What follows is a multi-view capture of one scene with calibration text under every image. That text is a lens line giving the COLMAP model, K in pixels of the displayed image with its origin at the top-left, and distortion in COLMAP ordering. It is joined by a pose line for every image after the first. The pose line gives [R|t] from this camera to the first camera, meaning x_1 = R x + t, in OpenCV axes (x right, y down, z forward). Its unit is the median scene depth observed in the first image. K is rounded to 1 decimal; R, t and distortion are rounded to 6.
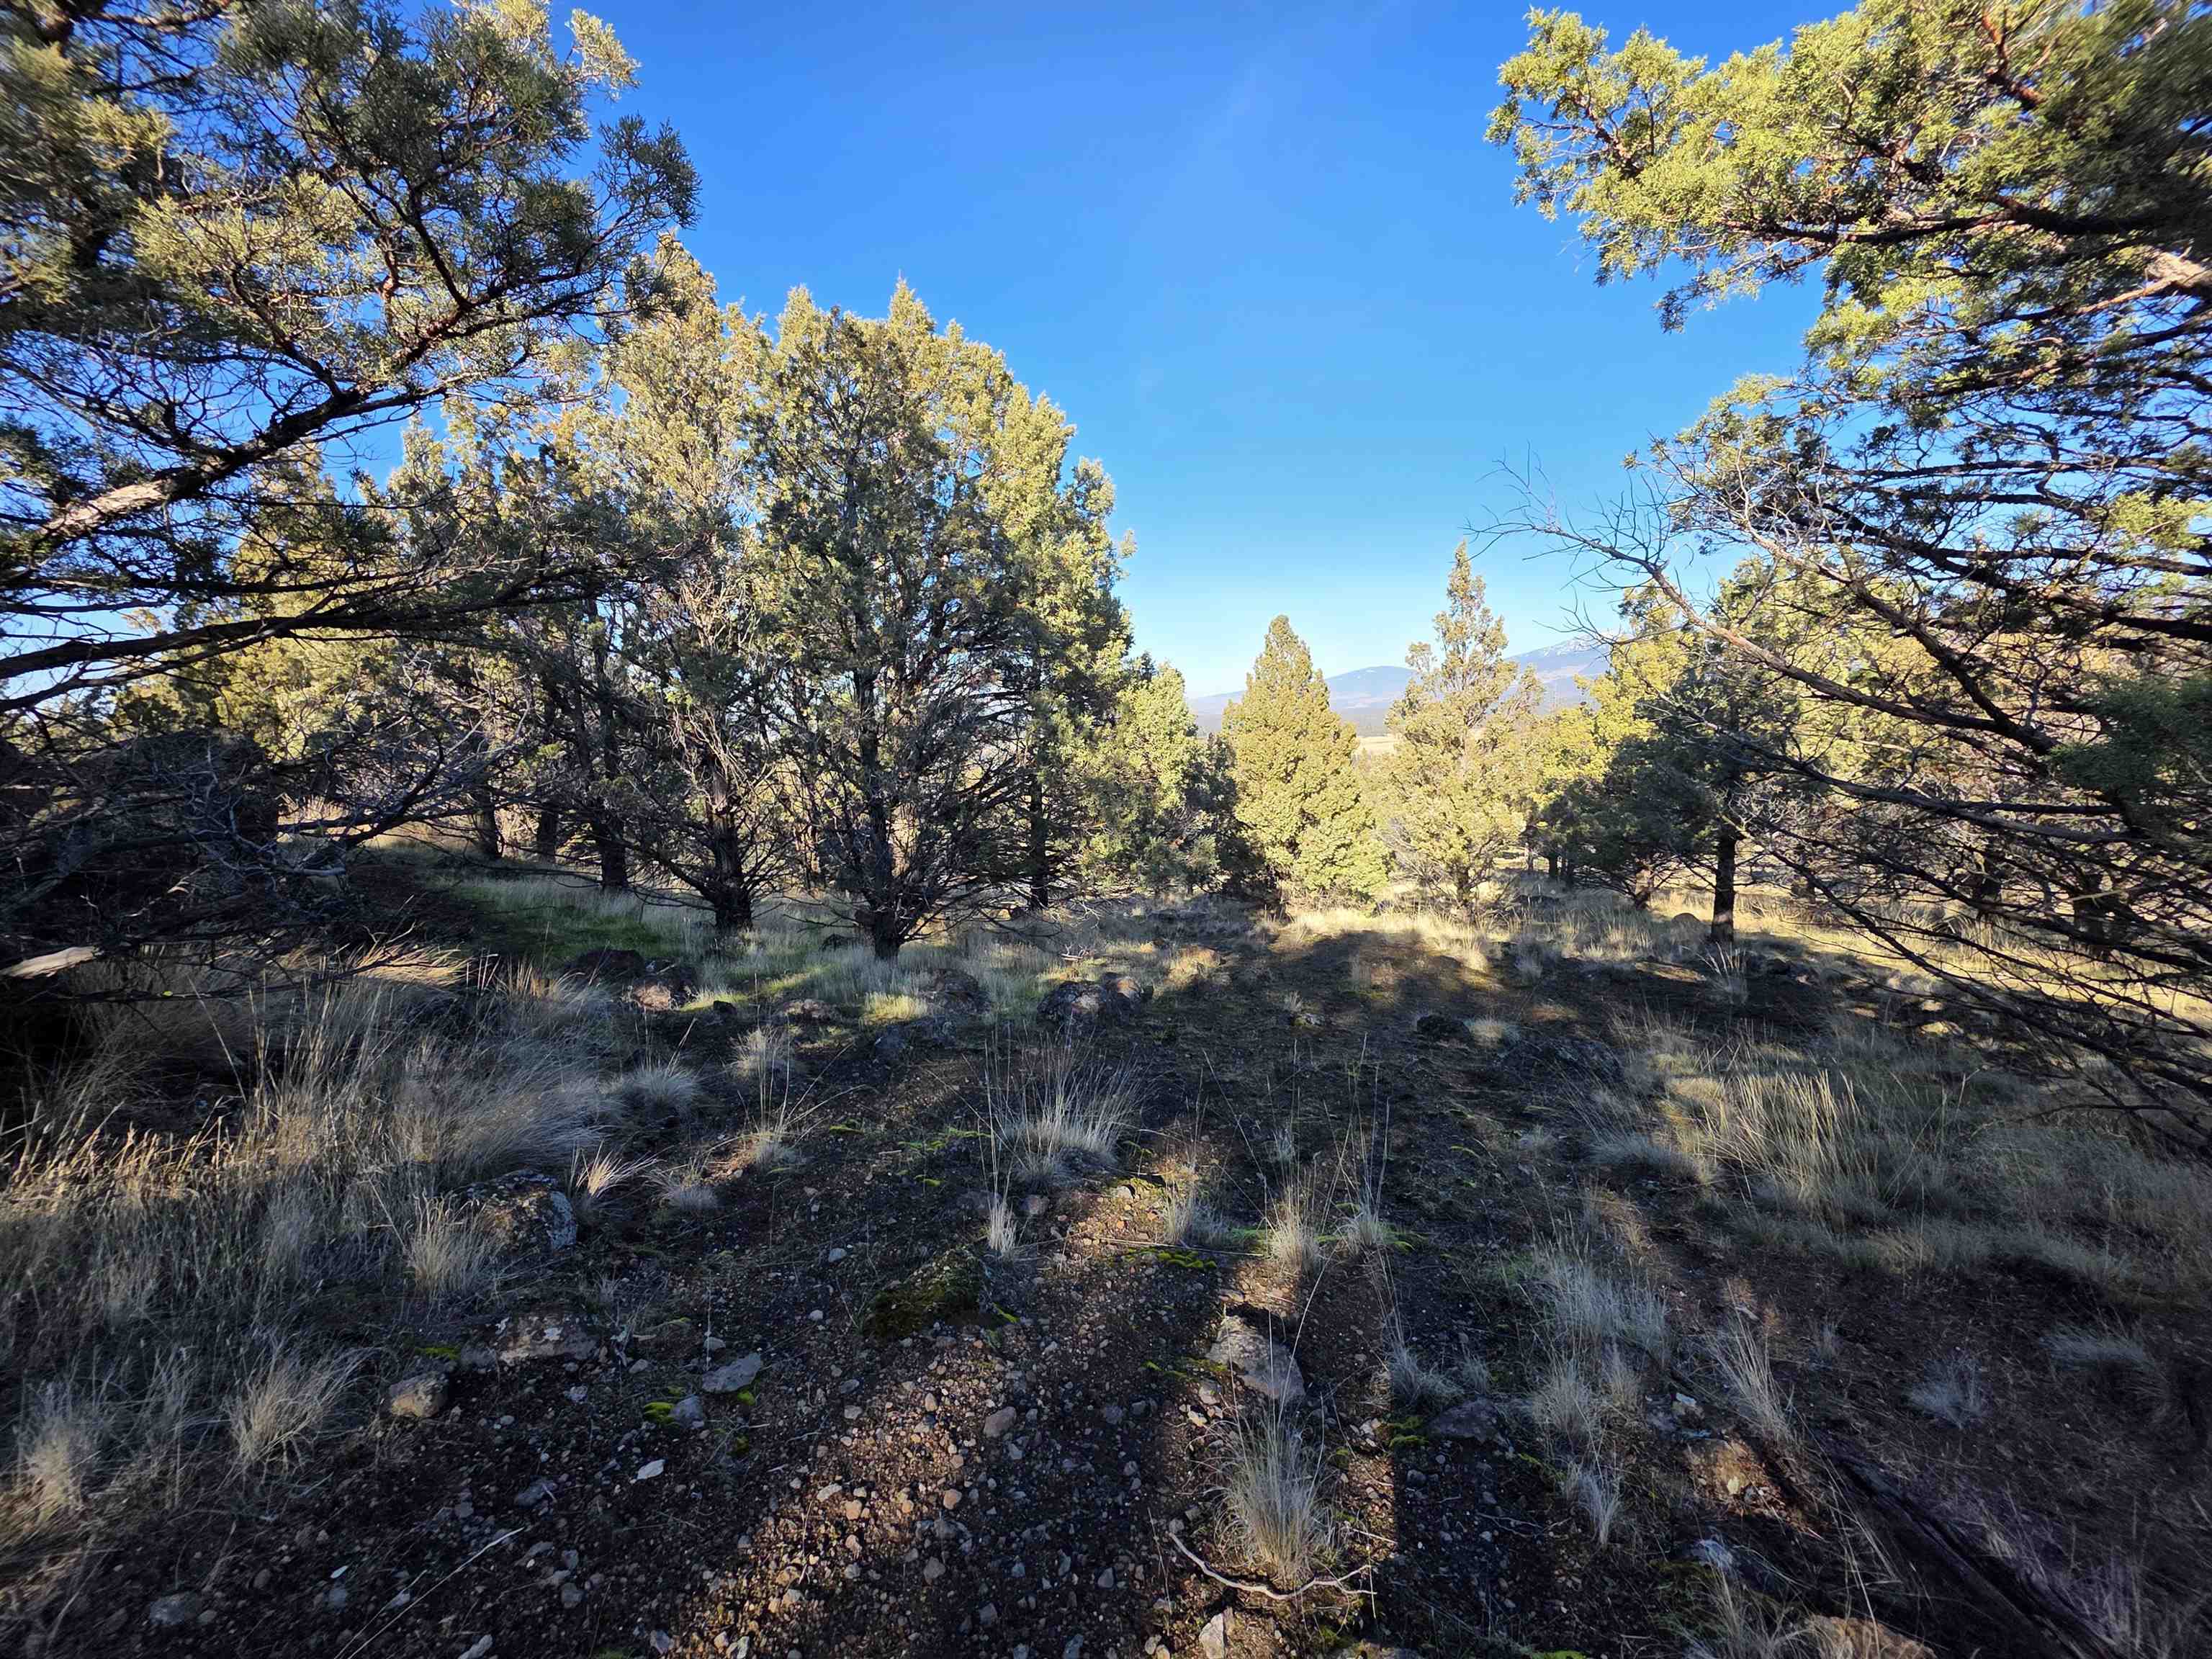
lens RADIAL K [[887.2, 0, 1103.8], [0, 887.2, 827.4], [0, 0, 1]] dist [0.001620, 0.000985]
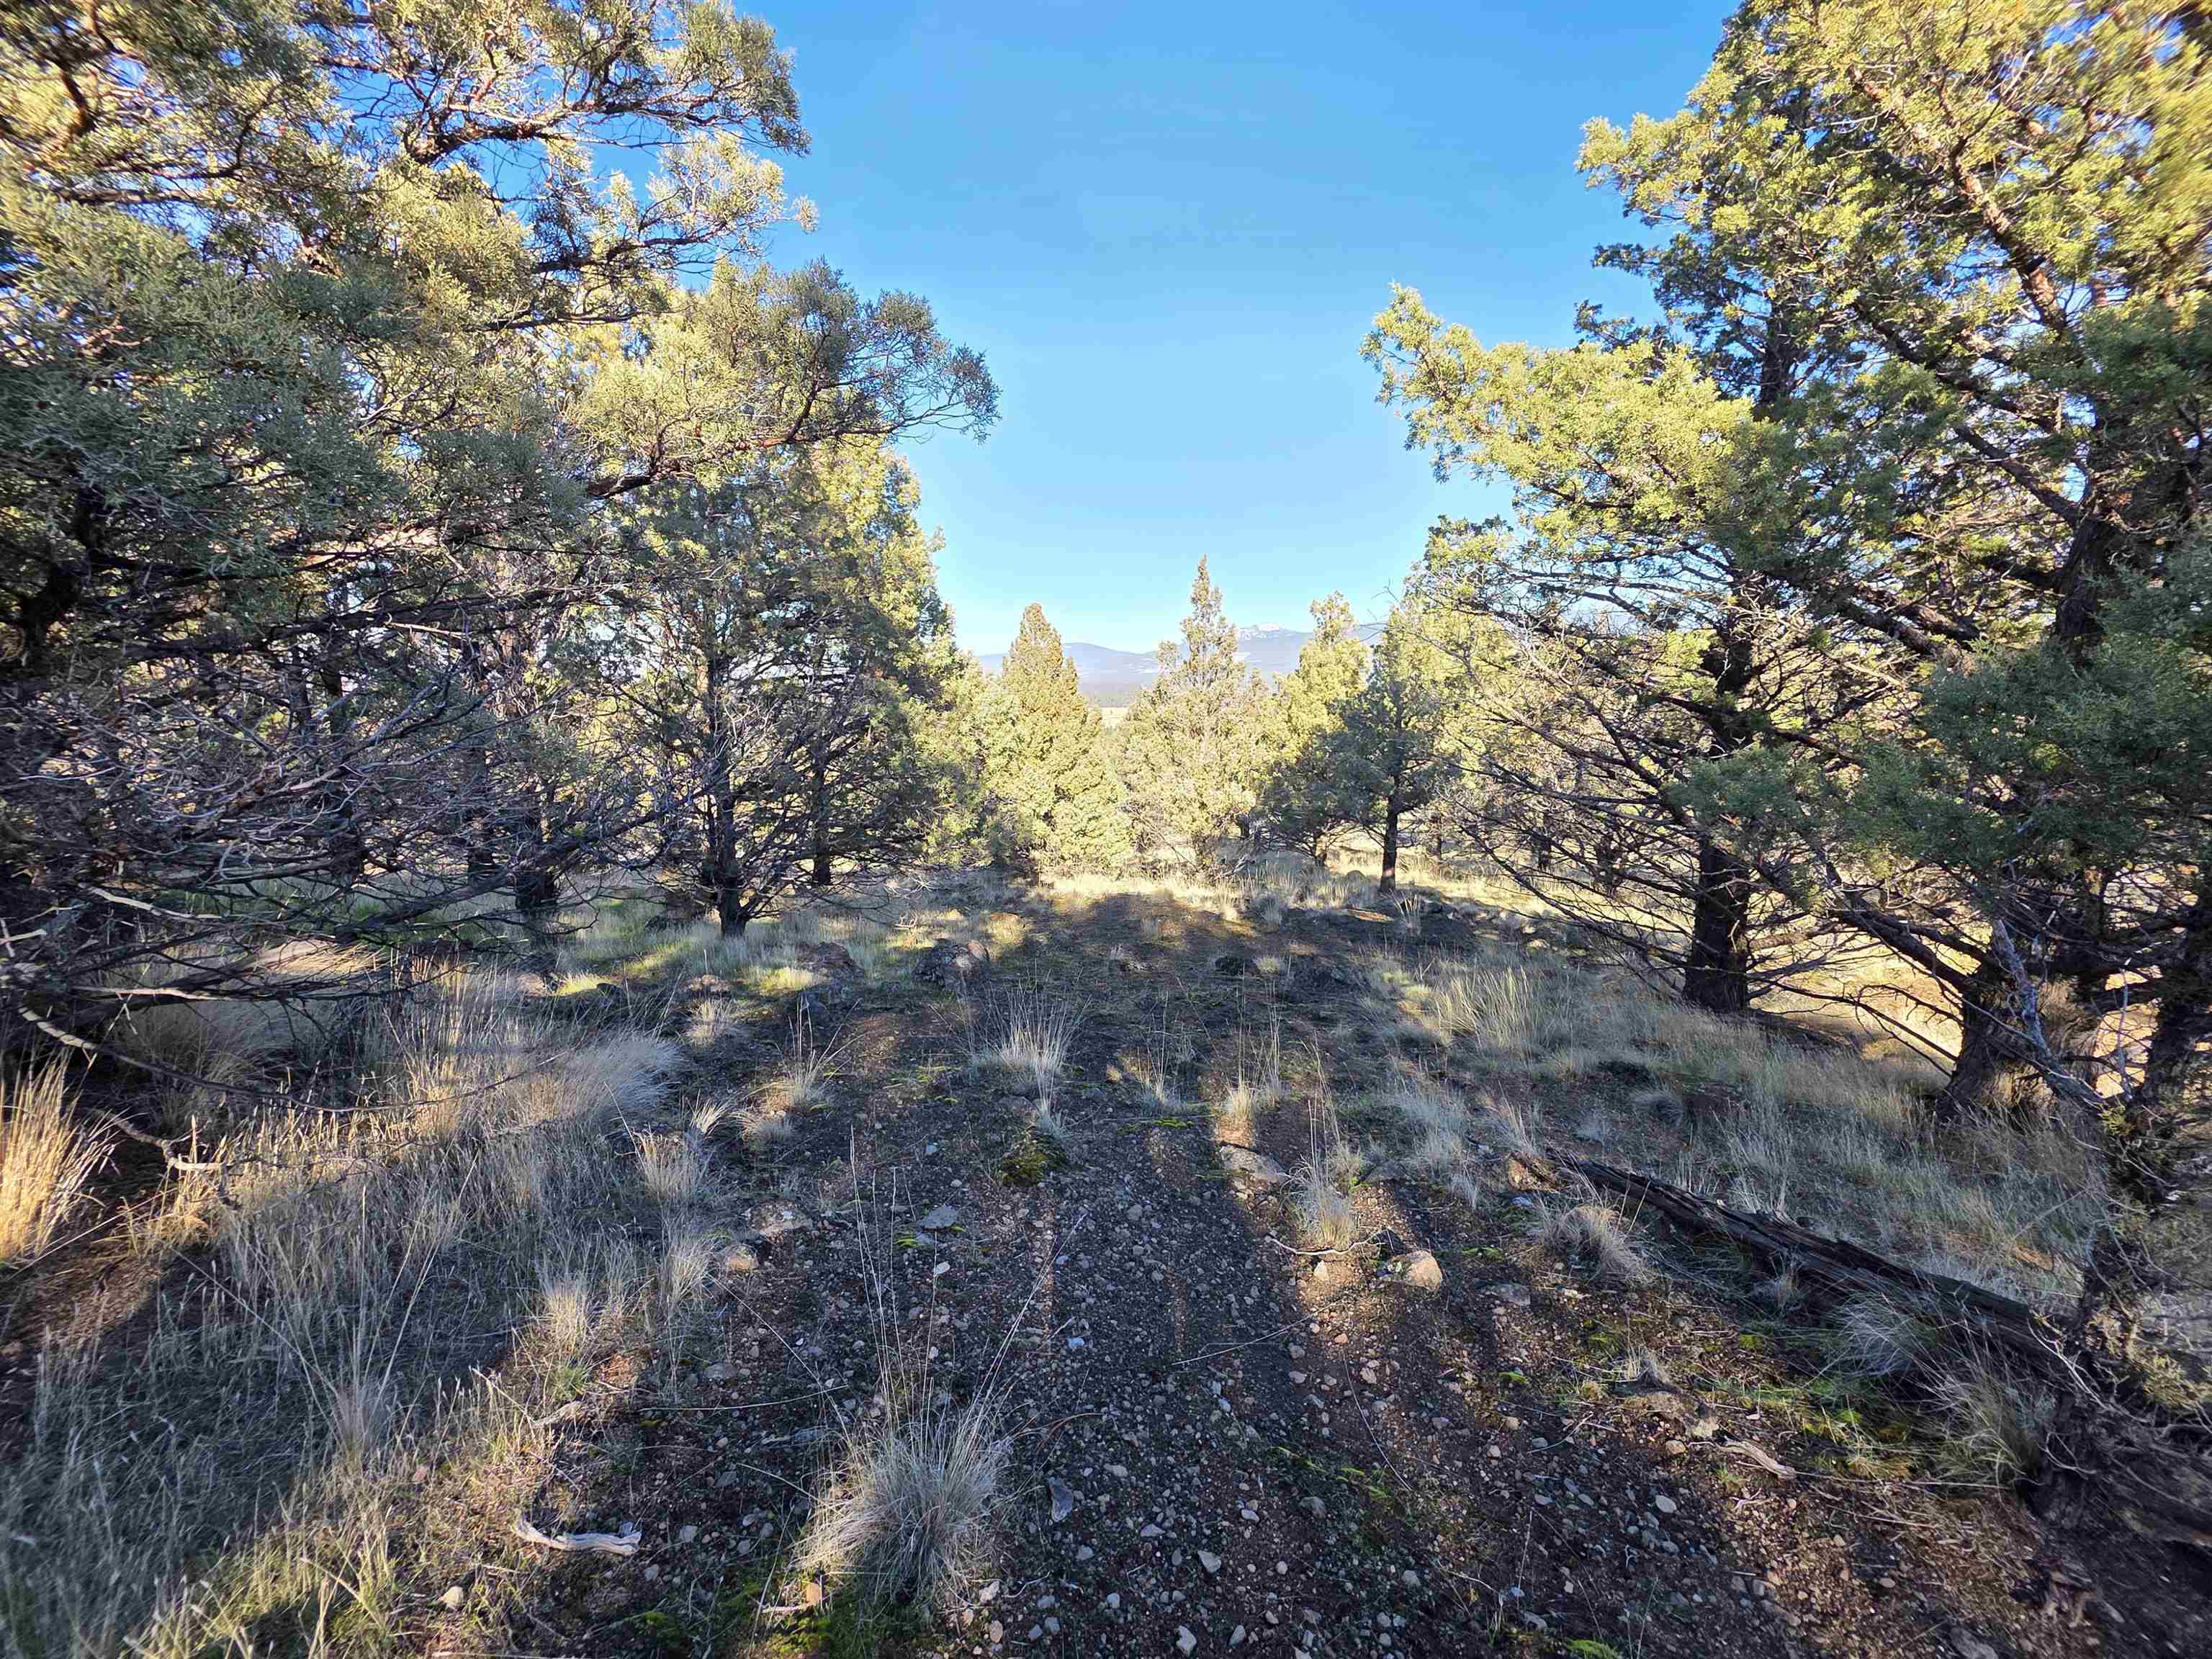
lens RADIAL K [[887.2, 0, 1107.9], [0, 887.2, 830.2], [0, 0, 1]] dist [0.001620, 0.000985]
pose [[0.941779, -0.012669, 0.335993, -0.137104], [0.000148, 0.999305, 0.037267, -0.009343], [-0.336232, -0.035047, 0.941127, -0.082029]]
